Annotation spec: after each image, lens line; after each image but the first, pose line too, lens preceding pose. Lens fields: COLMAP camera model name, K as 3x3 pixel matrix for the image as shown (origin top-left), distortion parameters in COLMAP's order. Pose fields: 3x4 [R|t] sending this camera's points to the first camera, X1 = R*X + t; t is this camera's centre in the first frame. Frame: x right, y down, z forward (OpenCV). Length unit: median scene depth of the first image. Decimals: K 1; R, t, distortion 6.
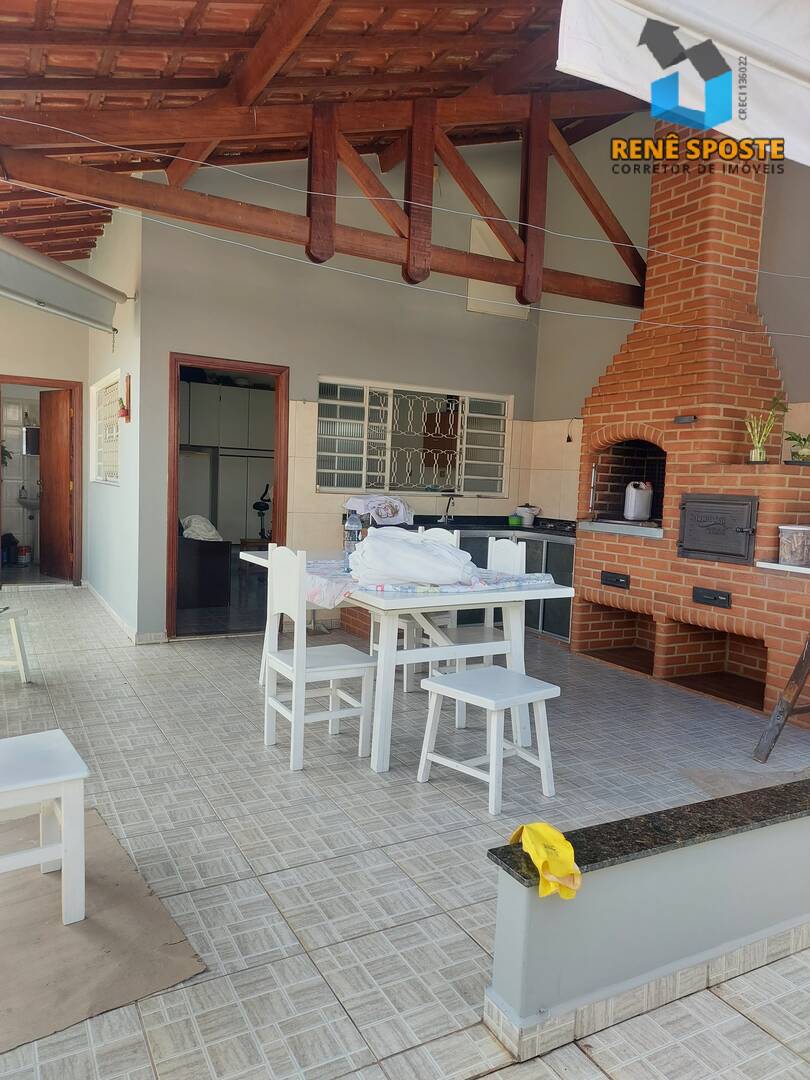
lens RADIAL K [[783.0, 0, 400.8], [0, 783.0, 550.0], [0, 0, 1]] dist [0.057787, -0.031257]
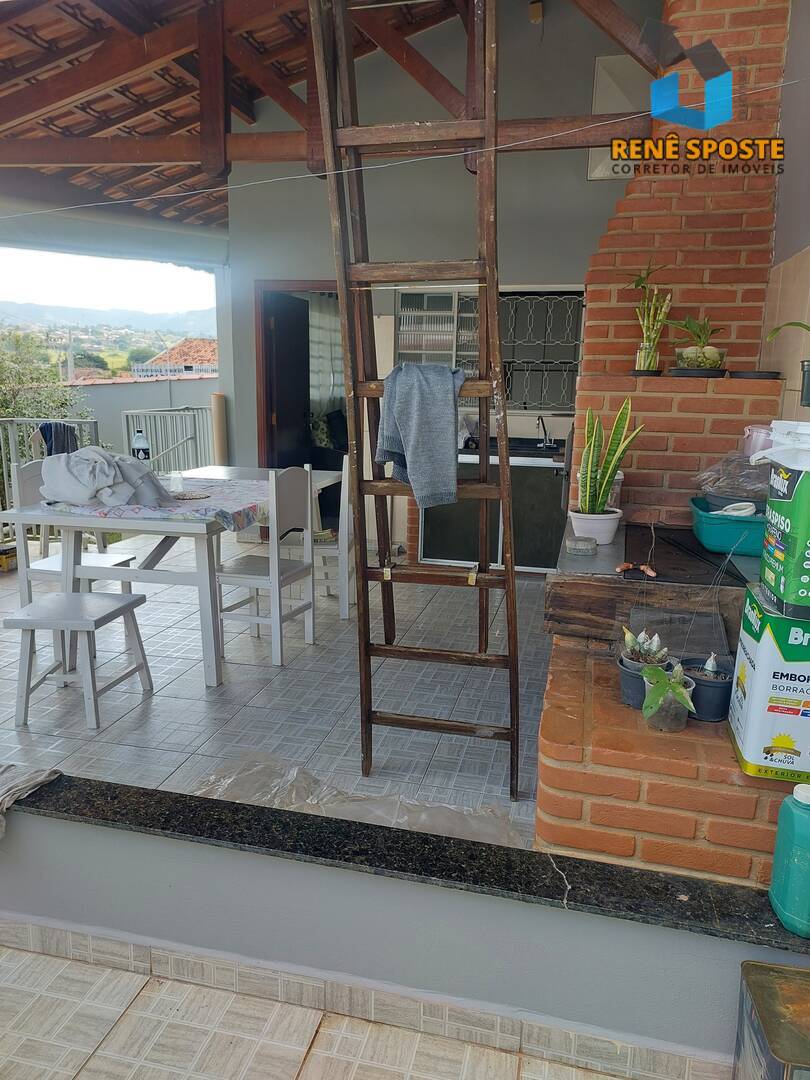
lens RADIAL K [[783.0, 0, 411.3], [0, 783.0, 543.9], [0, 0, 1]] dist [0.057787, -0.031257]
pose [[0.739311, 0.115261, -0.663426, 0.682810], [-0.044021, 0.991407, 0.123187, -0.038013], [0.671924, -0.061869, 0.738032, 0.349459]]
